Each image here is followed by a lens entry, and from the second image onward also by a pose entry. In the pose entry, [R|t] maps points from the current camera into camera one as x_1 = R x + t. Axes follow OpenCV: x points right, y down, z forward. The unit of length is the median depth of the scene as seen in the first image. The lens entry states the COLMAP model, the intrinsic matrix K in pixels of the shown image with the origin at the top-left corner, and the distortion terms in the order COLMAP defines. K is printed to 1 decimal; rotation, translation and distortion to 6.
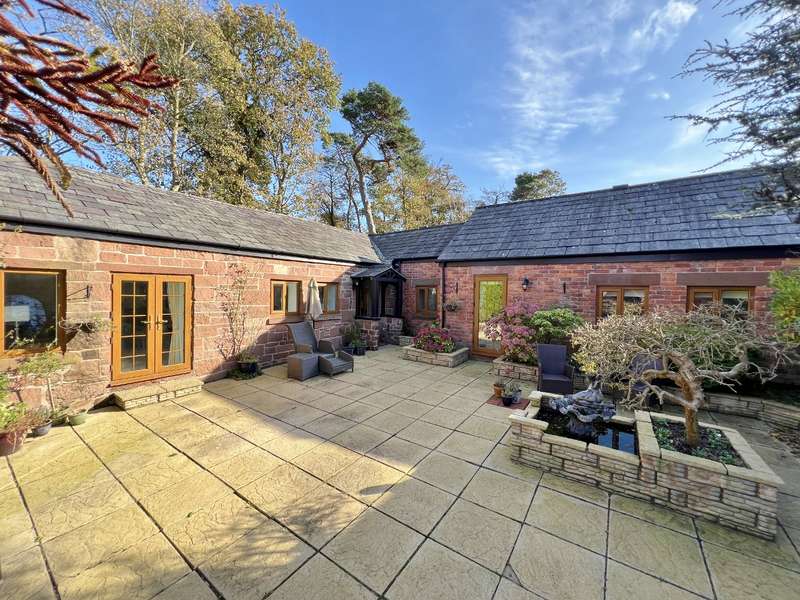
lens RADIAL K [[320.5, 0, 397.0], [0, 320.5, 297.7], [0, 0, 1]] dist [-0.001160, 0.000301]
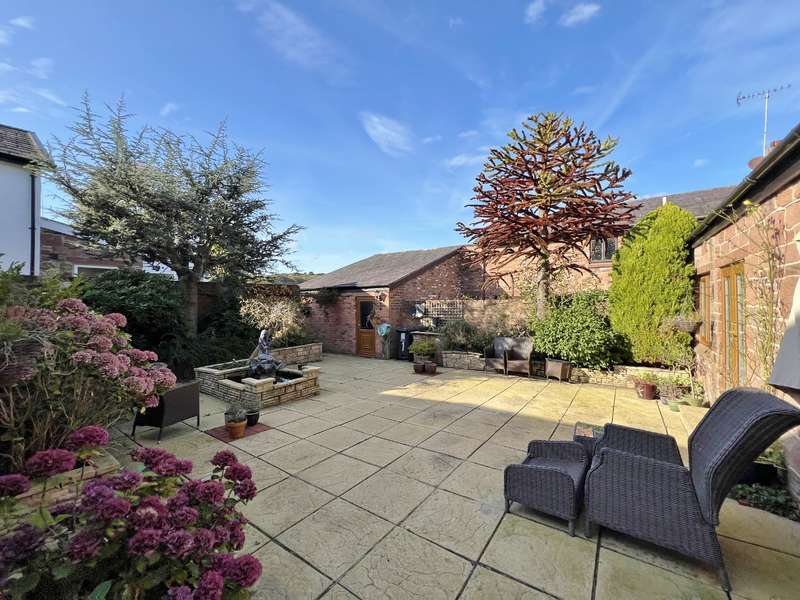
lens RADIAL K [[320.5, 0, 397.0], [0, 320.5, 297.7], [0, 0, 1]] dist [-0.001160, 0.000301]
pose [[-0.999920, -0.011454, 0.005354, -0.021422], [-0.011364, 0.999797, 0.016609, -0.005435], [-0.005543, 0.016547, -0.999848, 1.580552]]
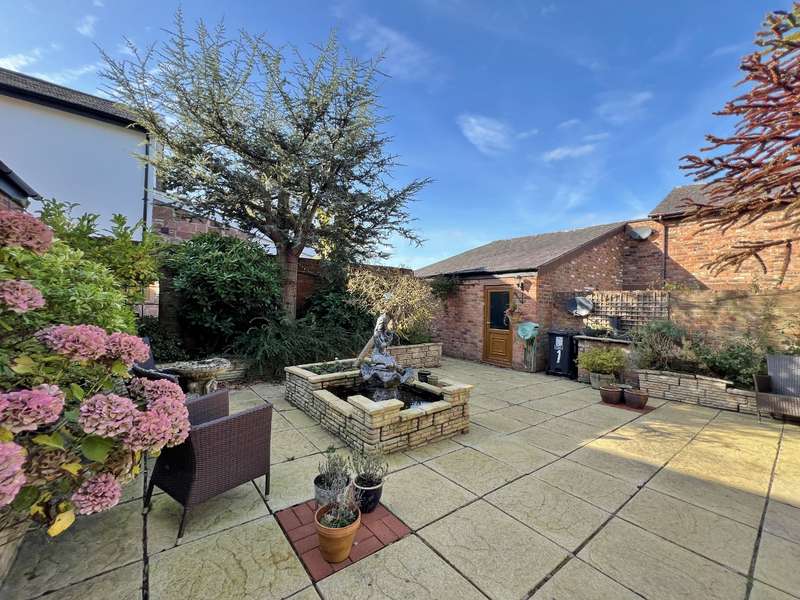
lens RADIAL K [[320.5, 0, 397.0], [0, 320.5, 297.7], [0, 0, 1]] dist [-0.001160, 0.000301]
pose [[-0.955942, -0.038547, 0.291015, 0.181471], [-0.035451, 0.999245, 0.015904, 0.067032], [-0.291408, 0.004886, -0.956586, 1.186854]]
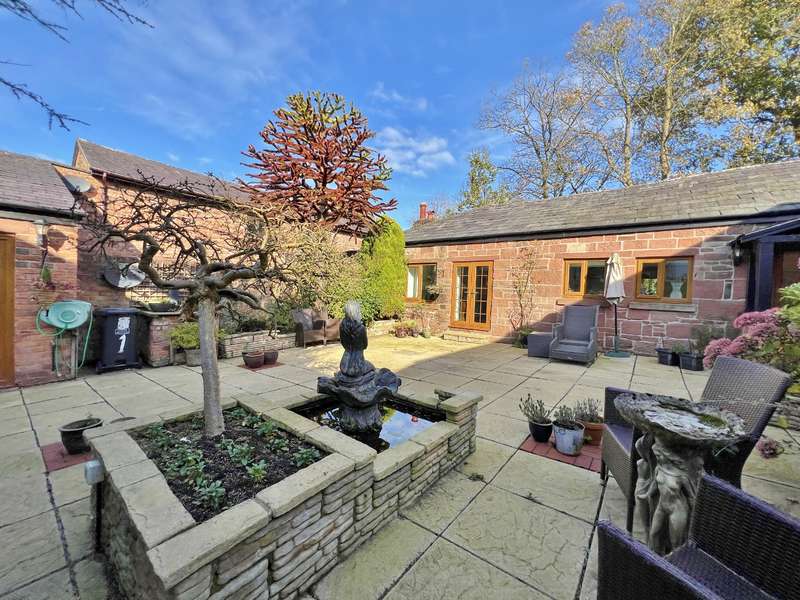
lens RADIAL K [[320.5, 0, 397.0], [0, 320.5, 297.7], [0, 0, 1]] dist [-0.001160, 0.000301]
pose [[-0.054429, 0.003701, -0.998511, 0.760592], [-0.058969, 0.998236, 0.006914, 0.104759], [0.996775, 0.059258, -0.054114, 0.684162]]
